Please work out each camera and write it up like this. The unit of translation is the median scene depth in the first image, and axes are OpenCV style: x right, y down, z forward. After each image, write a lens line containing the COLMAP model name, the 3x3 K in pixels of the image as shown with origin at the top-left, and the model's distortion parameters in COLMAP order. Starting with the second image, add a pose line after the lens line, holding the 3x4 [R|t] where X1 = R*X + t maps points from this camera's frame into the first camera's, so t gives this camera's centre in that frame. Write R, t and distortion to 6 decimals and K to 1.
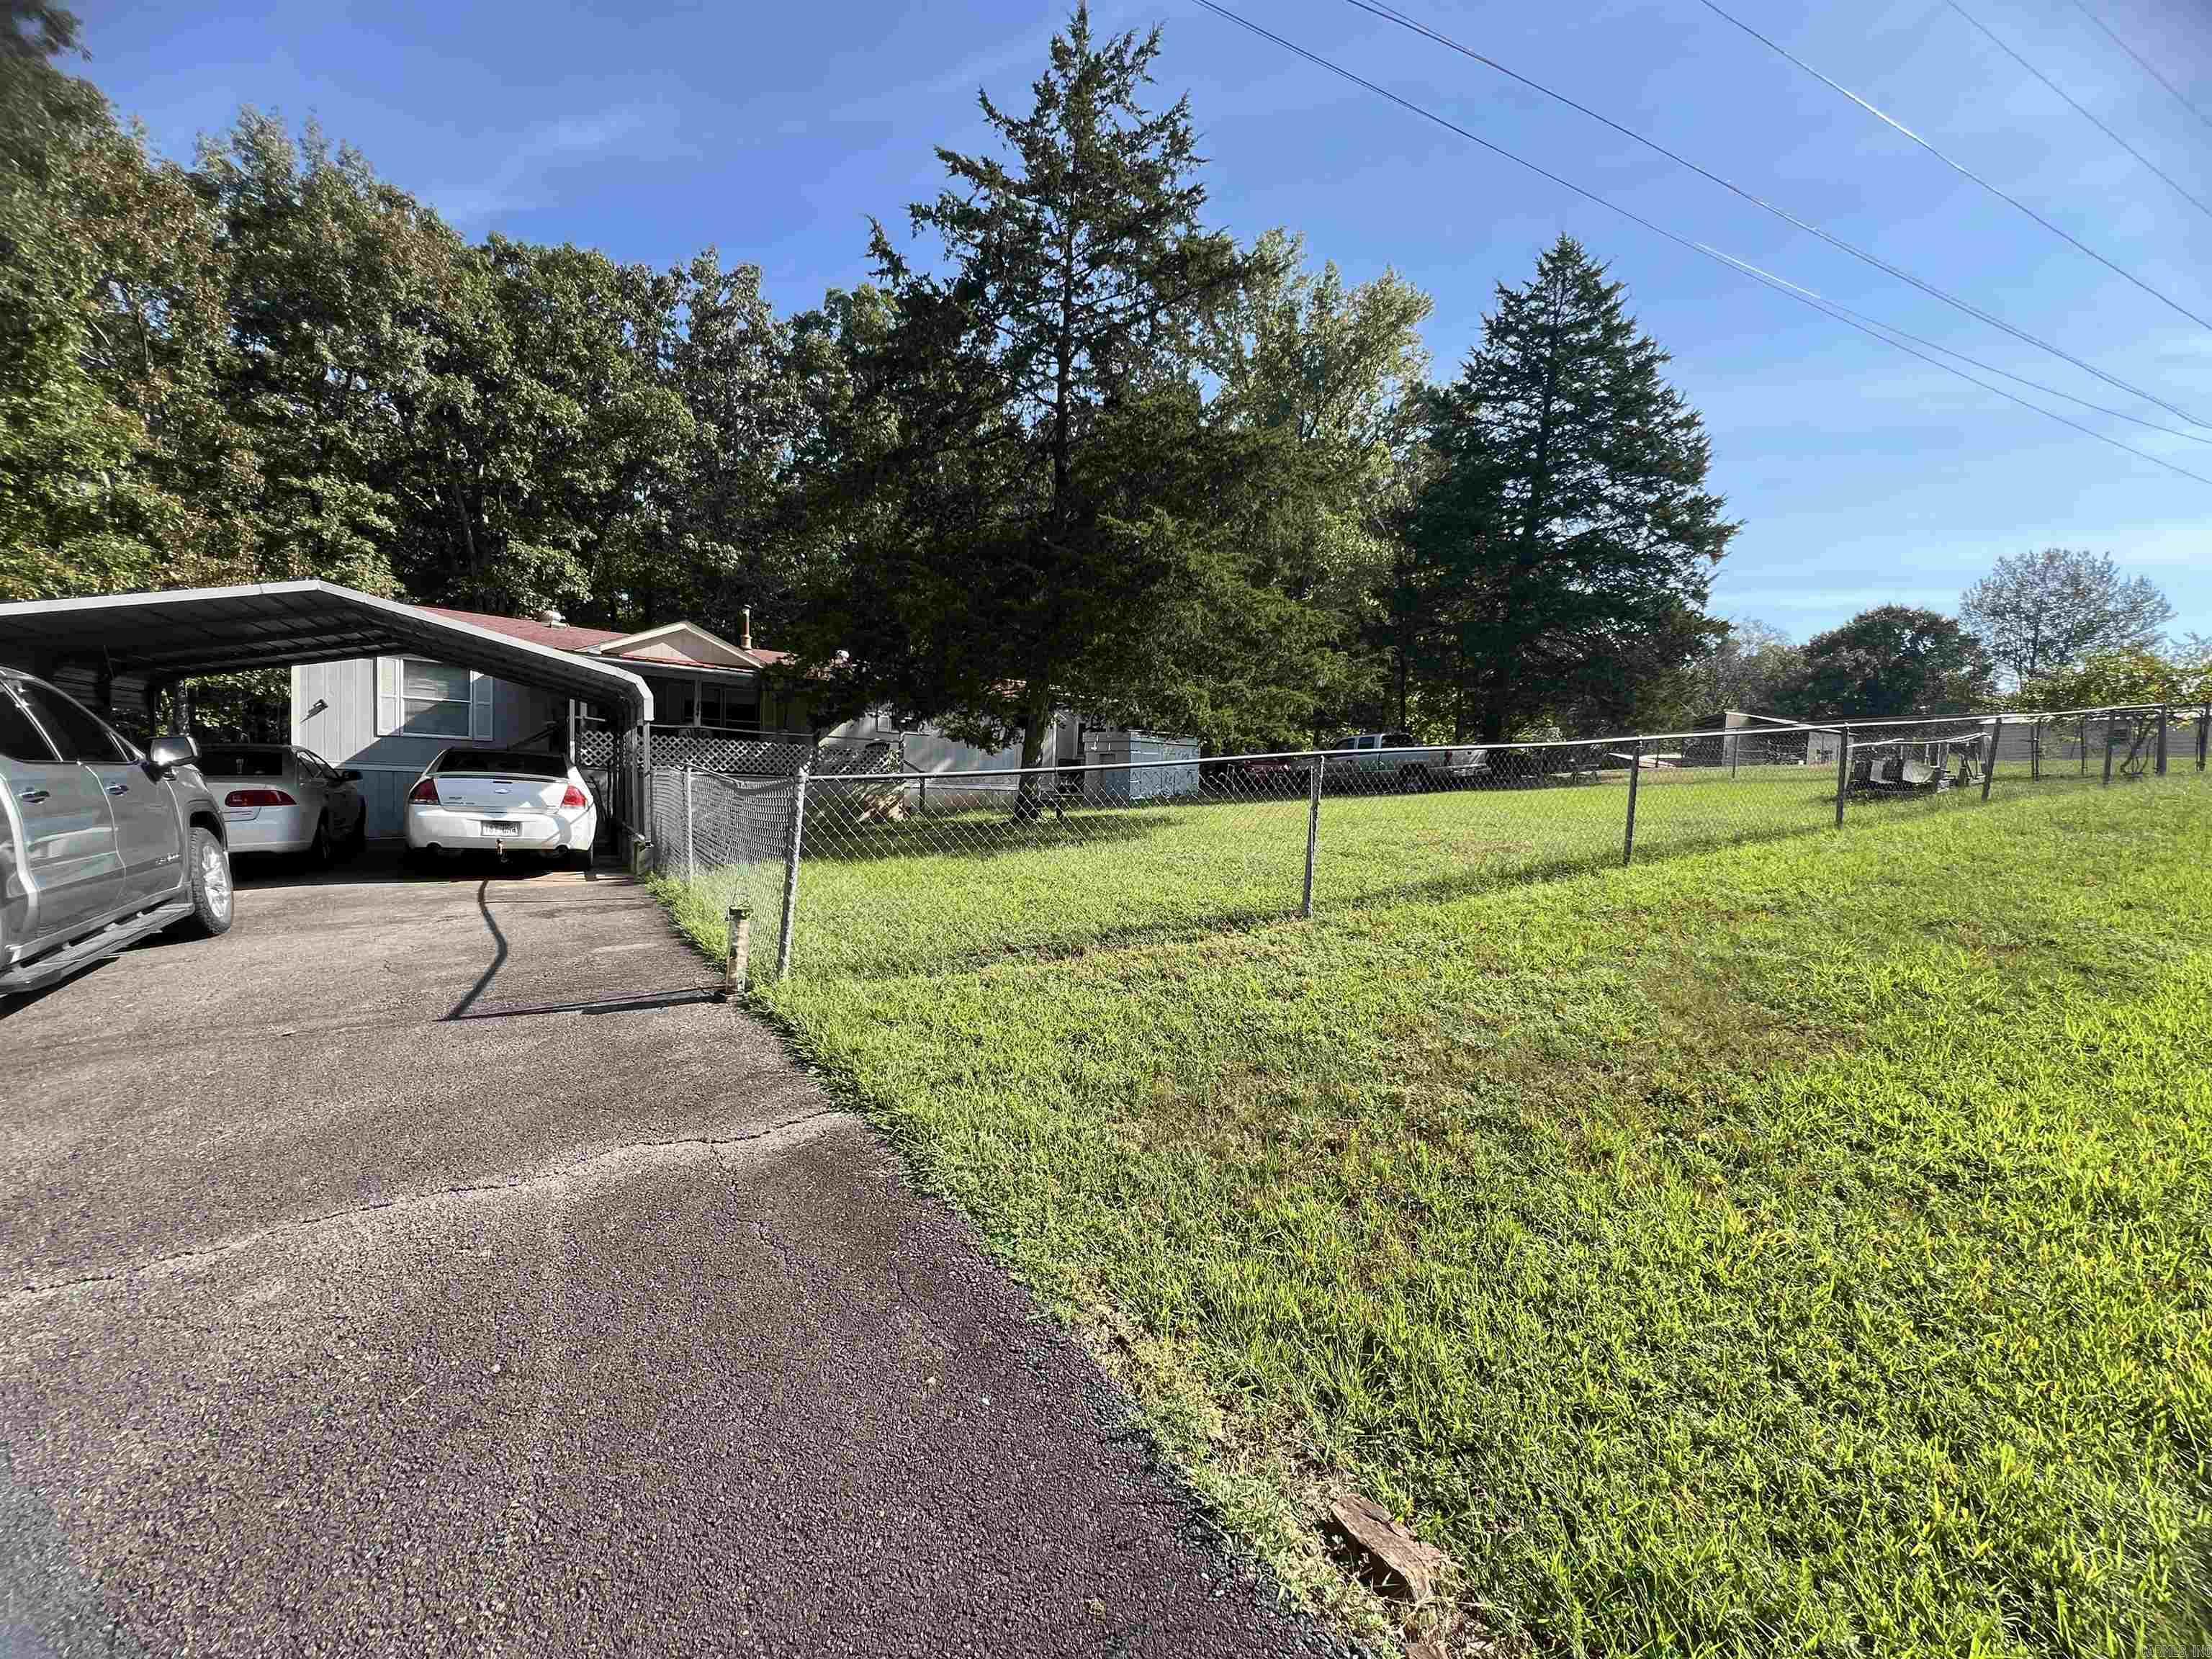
lens RADIAL K [[888.5, 0, 1108.1], [0, 888.5, 830.6], [0, 0, 1]] dist [-0.002757, 0.000439]
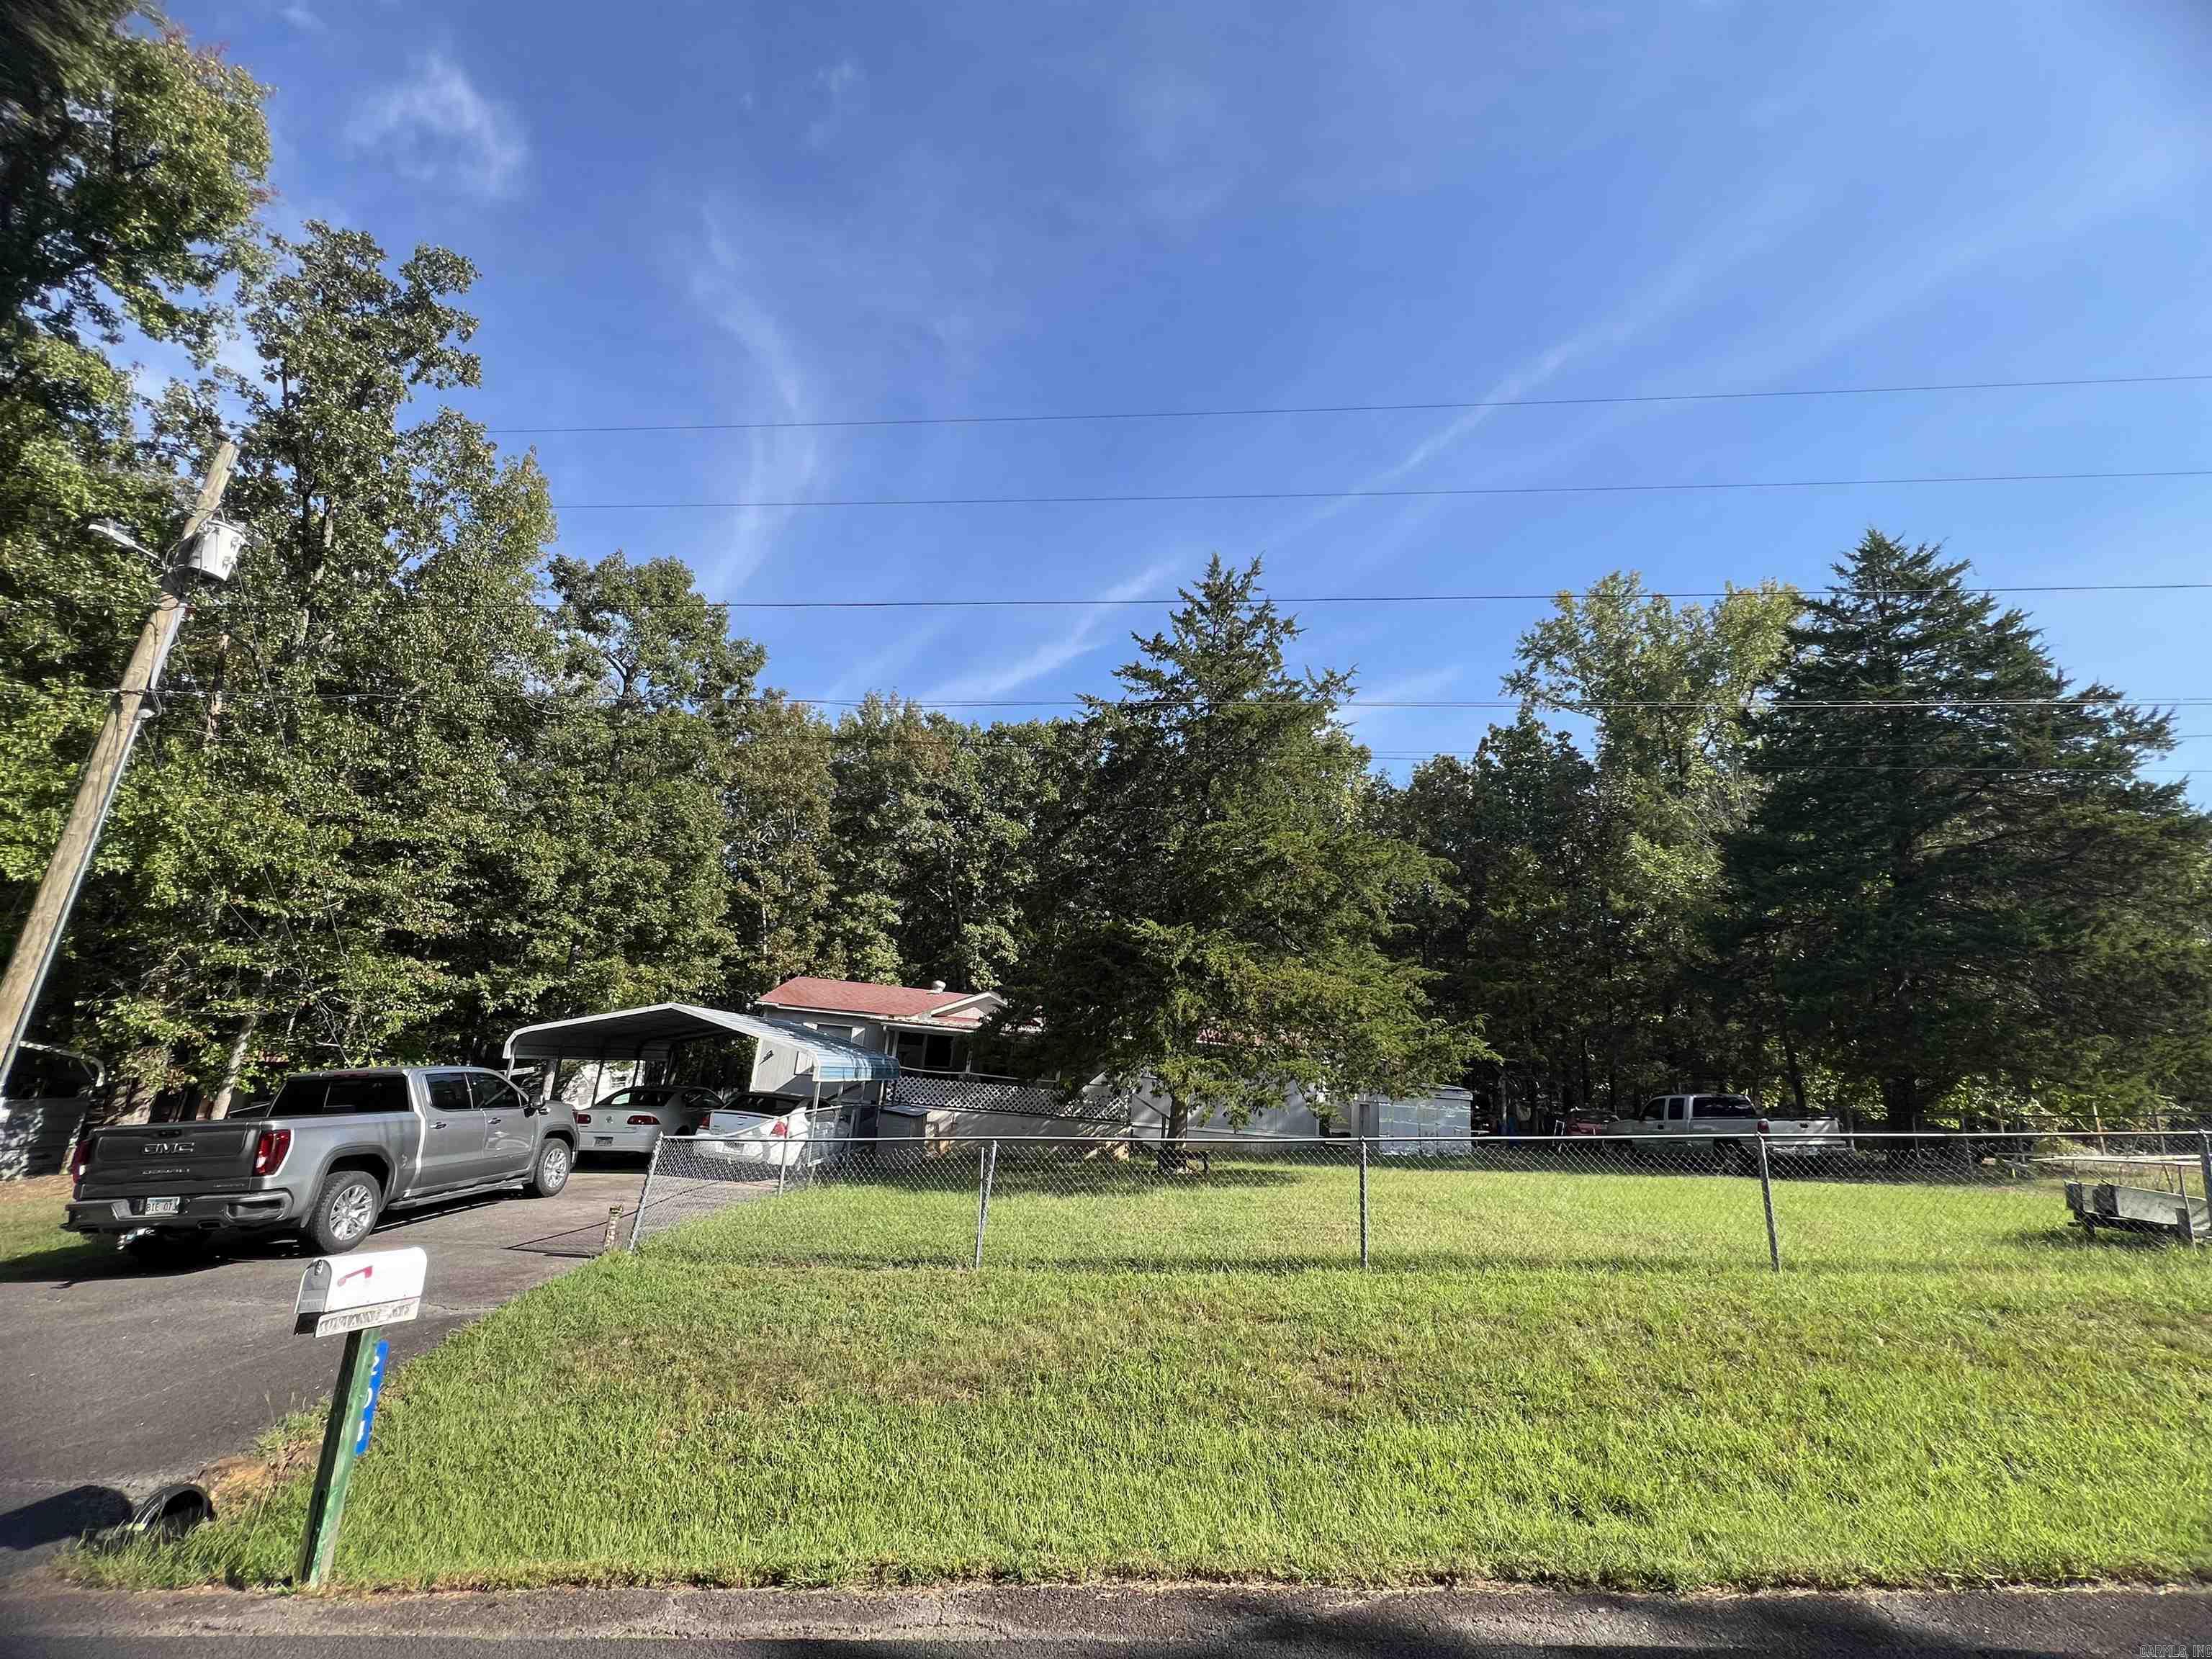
lens RADIAL K [[888.5, 0, 1103.8], [0, 888.5, 824.7], [0, 0, 1]] dist [-0.002757, 0.000439]
pose [[0.847217, -0.118566, -0.517847, 0.294807], [-0.074732, 0.938484, -0.337139, -0.021830], [0.525965, 0.324330, 0.786239, -0.041049]]
